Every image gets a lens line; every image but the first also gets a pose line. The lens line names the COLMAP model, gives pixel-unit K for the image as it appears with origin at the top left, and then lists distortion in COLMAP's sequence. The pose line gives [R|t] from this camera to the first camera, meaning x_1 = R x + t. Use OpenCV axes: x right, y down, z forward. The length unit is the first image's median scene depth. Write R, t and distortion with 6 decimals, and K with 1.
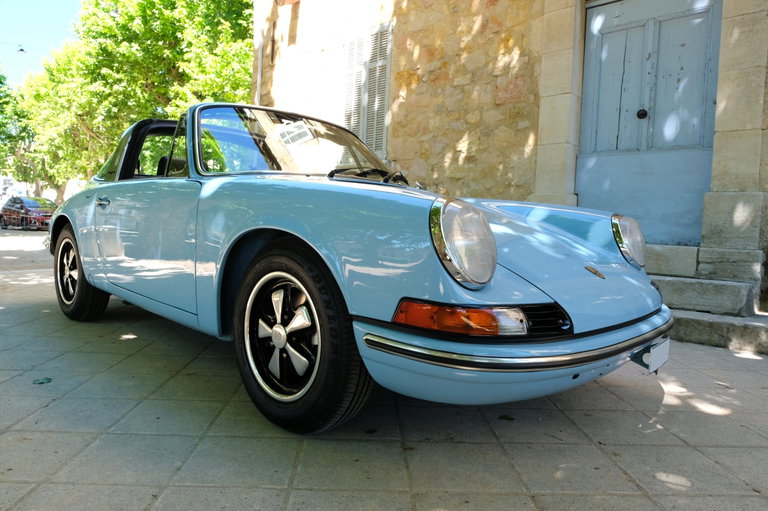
lens RADIAL K [[534.0, 0, 386.2], [0, 534.0, 239.6], [0, 0, 1]] dist [-0.001592, -0.000265]
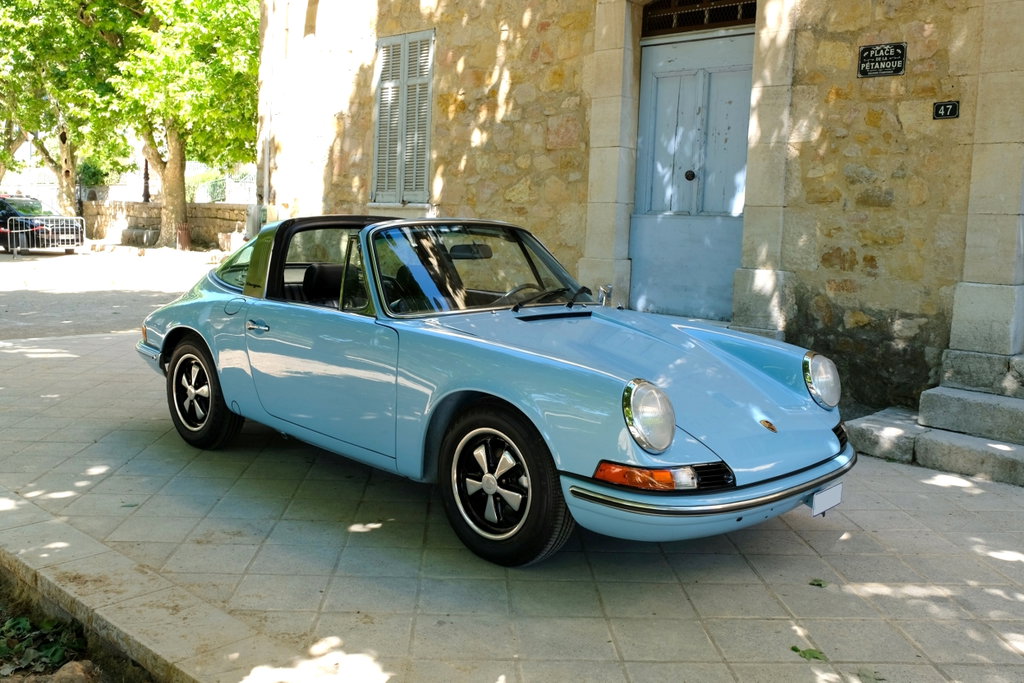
lens RADIAL K [[994.6, 0, 510.7], [0, 994.6, 292.8], [0, 0, 1]] dist [-0.005241, -0.023307]
pose [[0.999982, -0.005814, 0.001445, 0.143401], [0.005743, 0.998969, 0.045027, -0.095620], [-0.001705, -0.045018, 0.998985, -0.592789]]
